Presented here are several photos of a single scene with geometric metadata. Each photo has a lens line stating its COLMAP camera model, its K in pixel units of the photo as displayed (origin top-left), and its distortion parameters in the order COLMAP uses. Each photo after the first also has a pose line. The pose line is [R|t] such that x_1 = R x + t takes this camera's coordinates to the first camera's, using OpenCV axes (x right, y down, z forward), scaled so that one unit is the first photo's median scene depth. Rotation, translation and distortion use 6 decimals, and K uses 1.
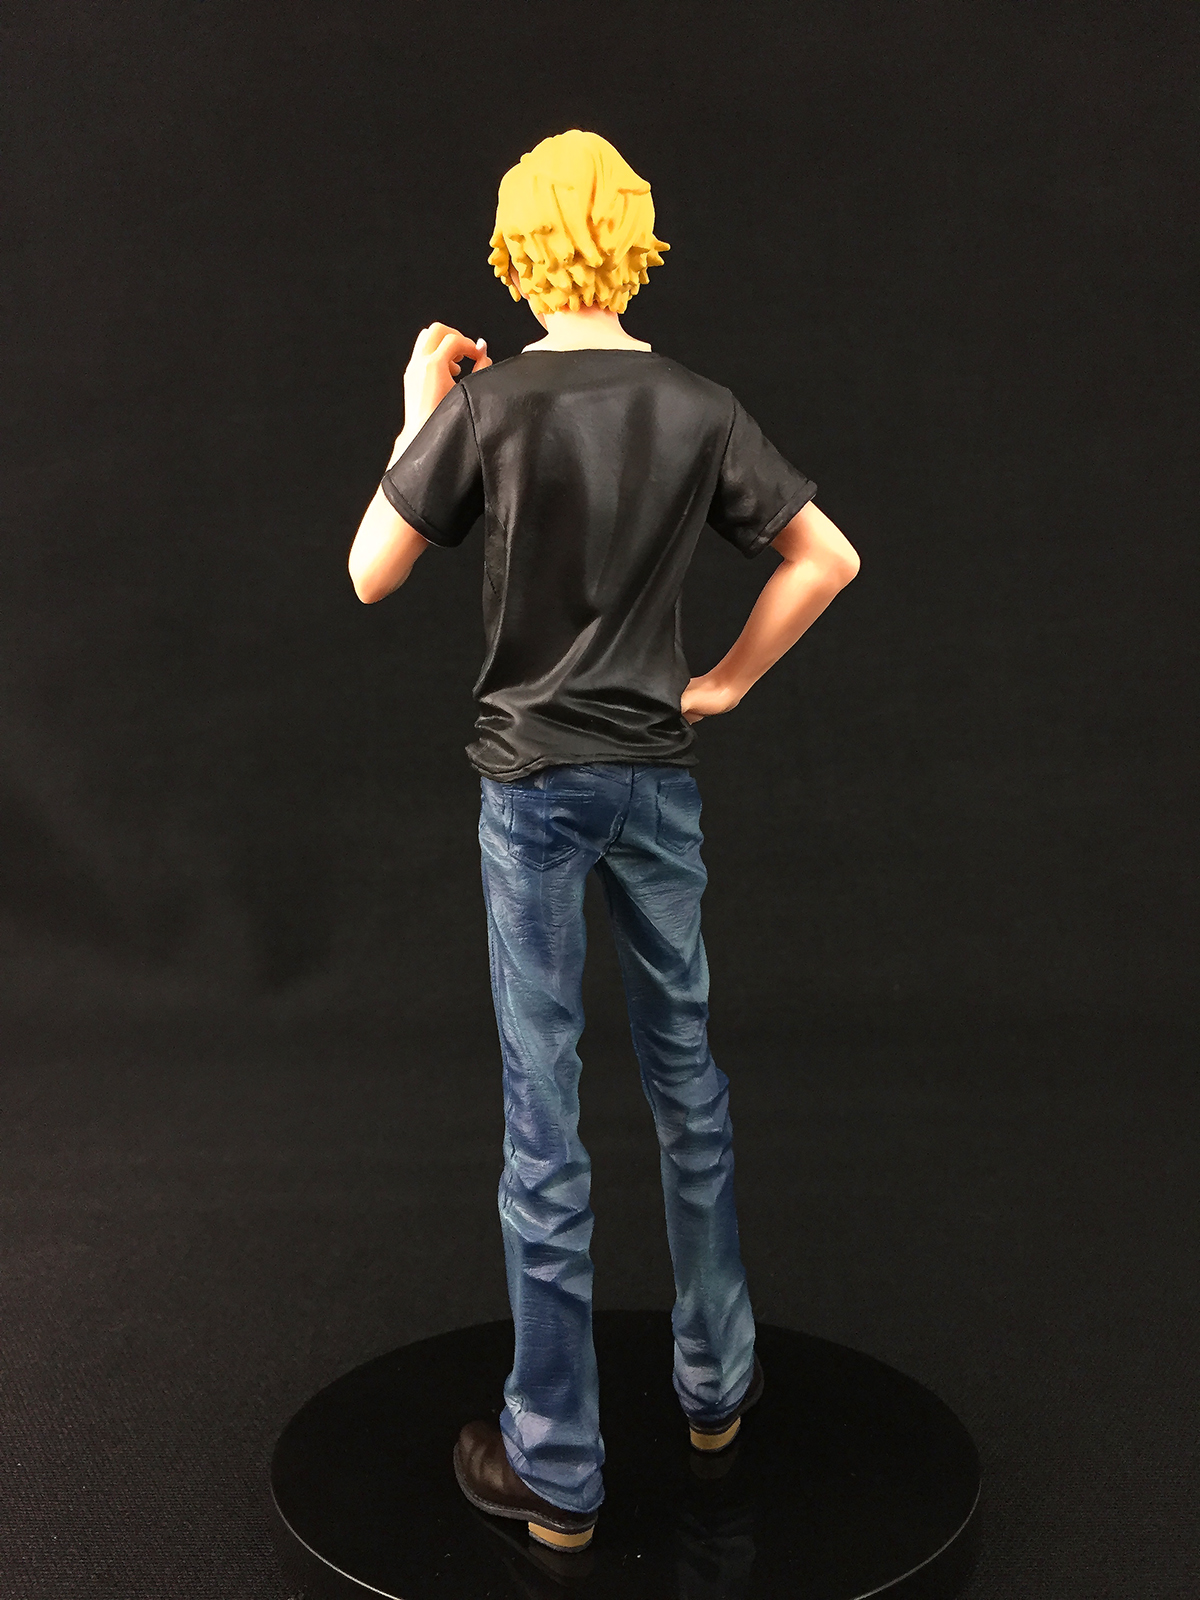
lens RADIAL K [[1377.5, 0, 601.0], [0, 1377.5, 802.8], [0, 0, 1]] dist [0.009058, -0.015361]
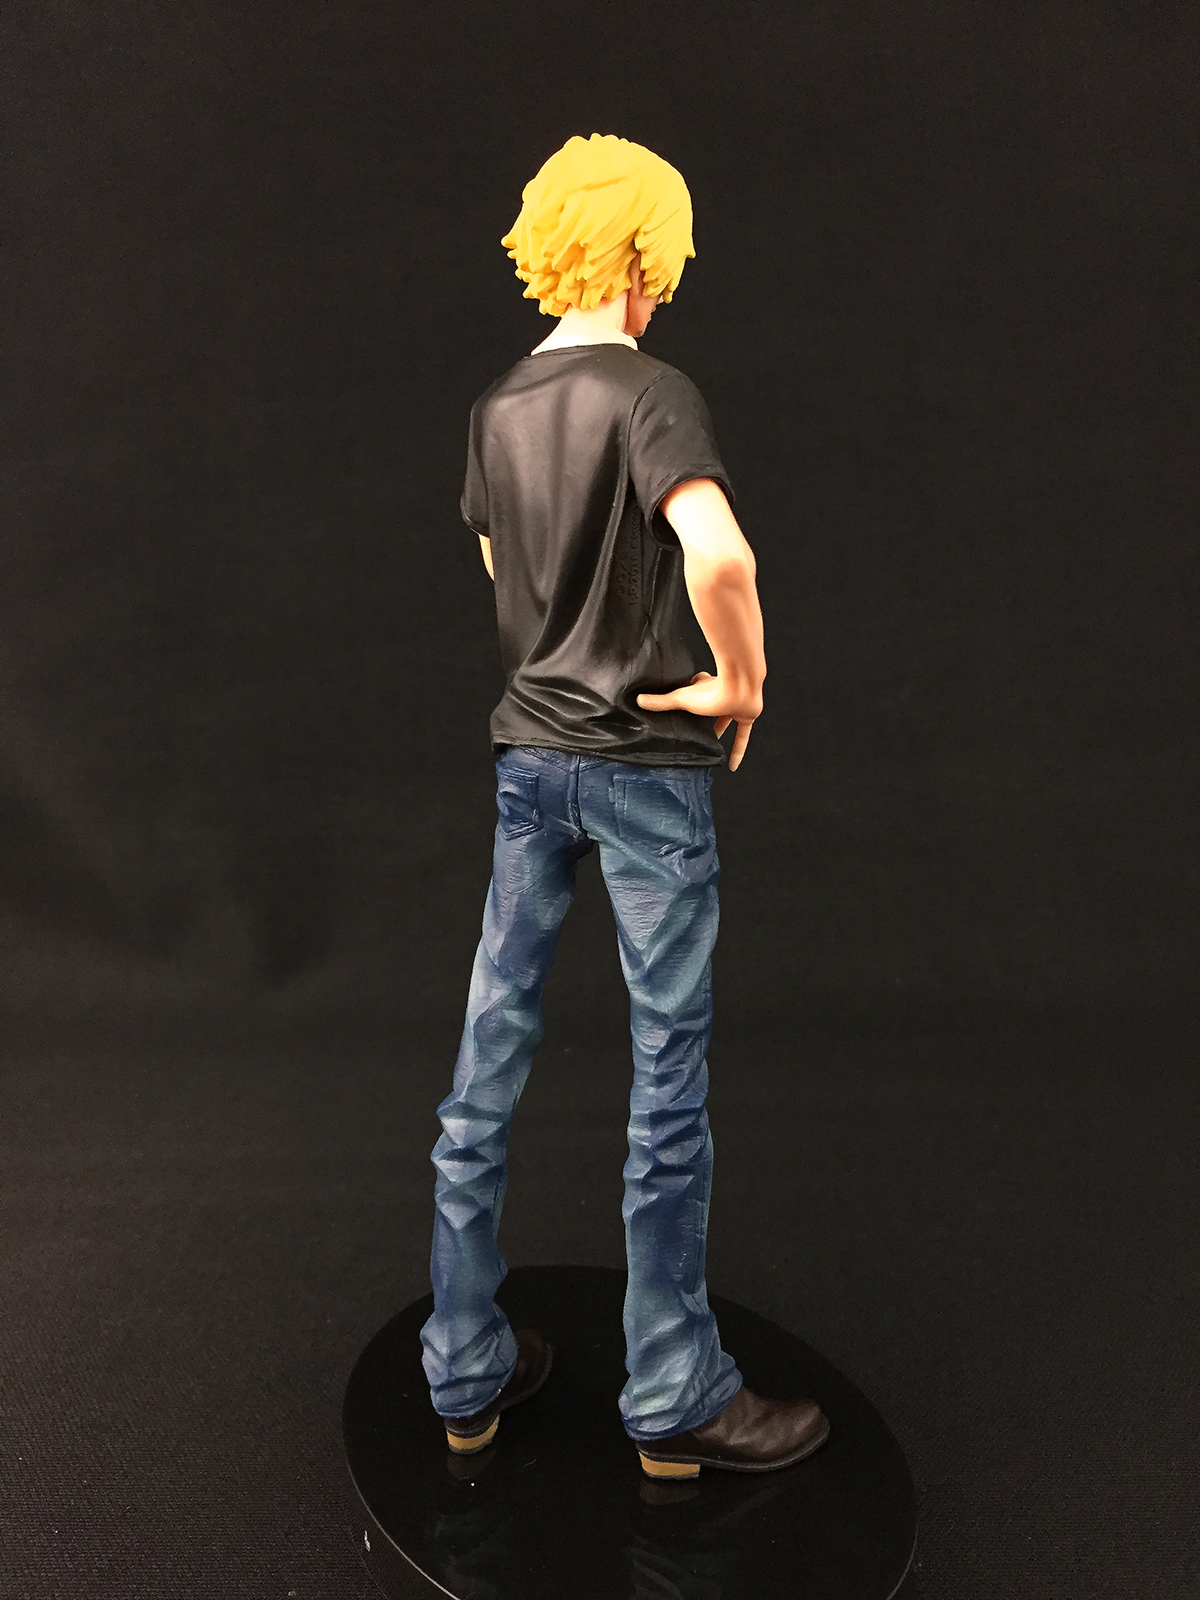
lens RADIAL K [[1377.5, 0, 595.6], [0, 1377.5, 803.8], [0, 0, 1]] dist [0.009058, -0.015361]
pose [[0.533885, 0.151553, -0.831864, 0.895982], [-0.133030, 0.986609, 0.094368, -0.090590], [0.835027, 0.060281, 0.546897, 0.461196]]
